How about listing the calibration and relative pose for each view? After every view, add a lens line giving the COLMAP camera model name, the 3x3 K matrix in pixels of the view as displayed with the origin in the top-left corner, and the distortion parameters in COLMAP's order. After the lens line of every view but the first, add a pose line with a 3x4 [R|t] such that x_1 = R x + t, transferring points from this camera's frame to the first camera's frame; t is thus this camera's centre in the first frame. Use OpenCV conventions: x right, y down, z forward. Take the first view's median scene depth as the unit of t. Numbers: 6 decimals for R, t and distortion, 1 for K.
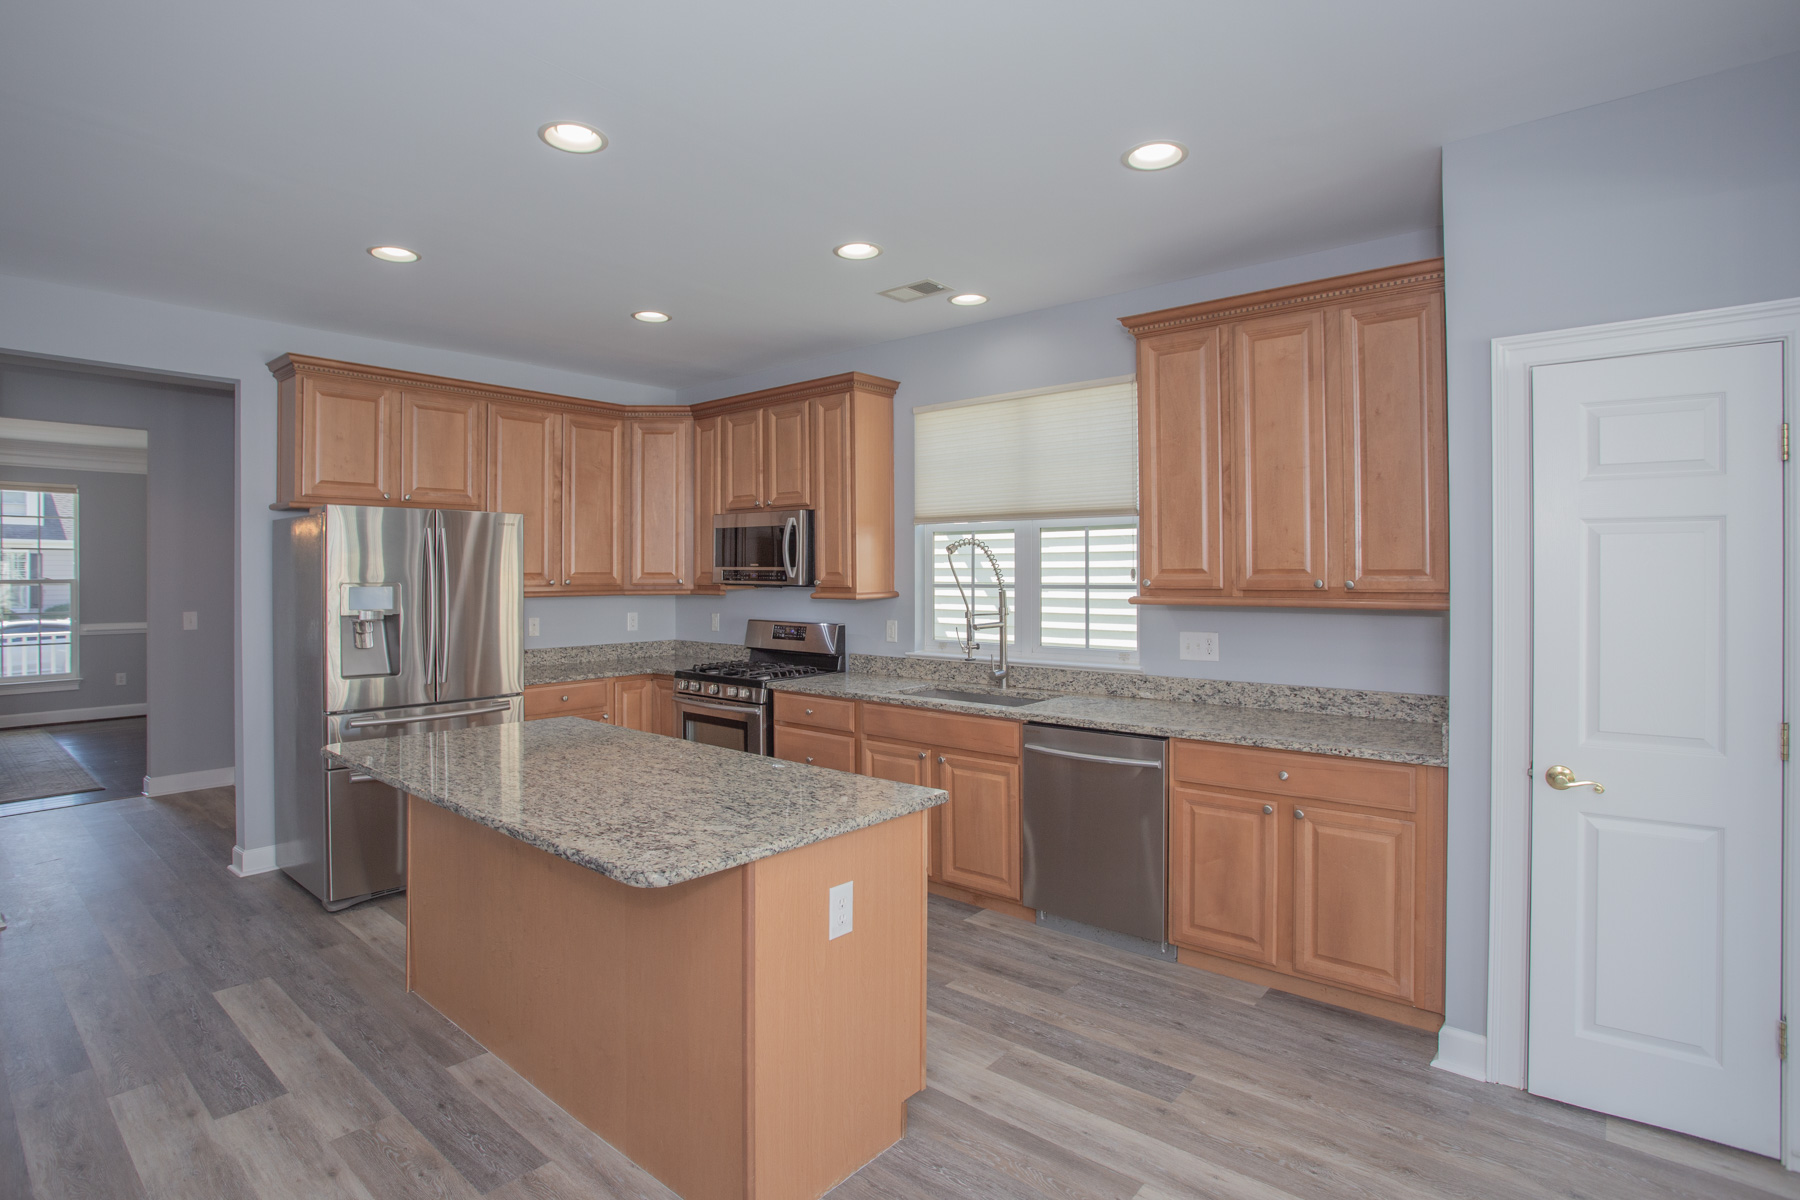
lens RADIAL K [[912.1, 0, 896.6], [0, 912.1, 580.4], [0, 0, 1]] dist [-0.048890, 0.017227]
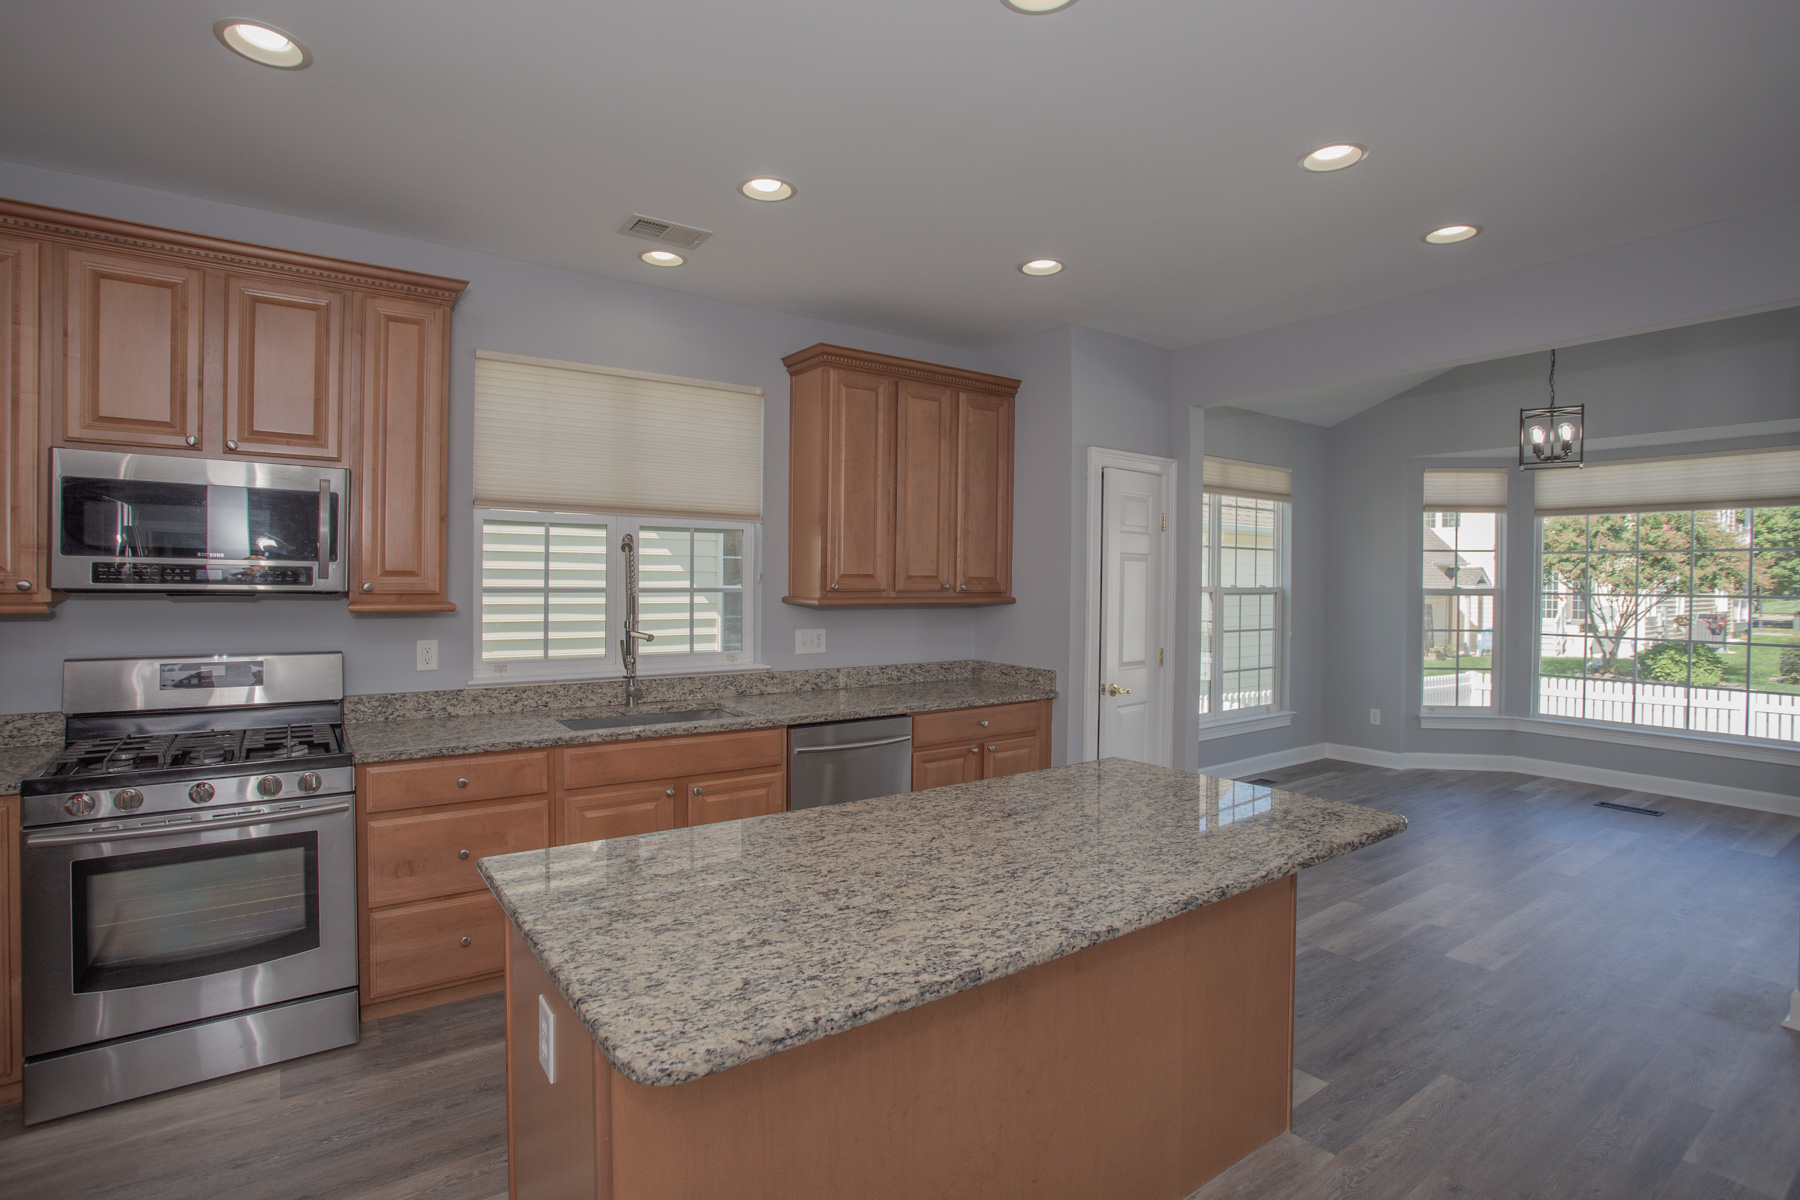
lens RADIAL K [[912.1, 0, 868.3], [0, 912.1, 589.8], [0, 0, 1]] dist [-0.048890, 0.017227]
pose [[0.229359, -0.003937, 0.973334, -0.691686], [-0.004974, 0.999974, 0.005217, -0.000439], [-0.973329, -0.006037, 0.229334, 0.581628]]
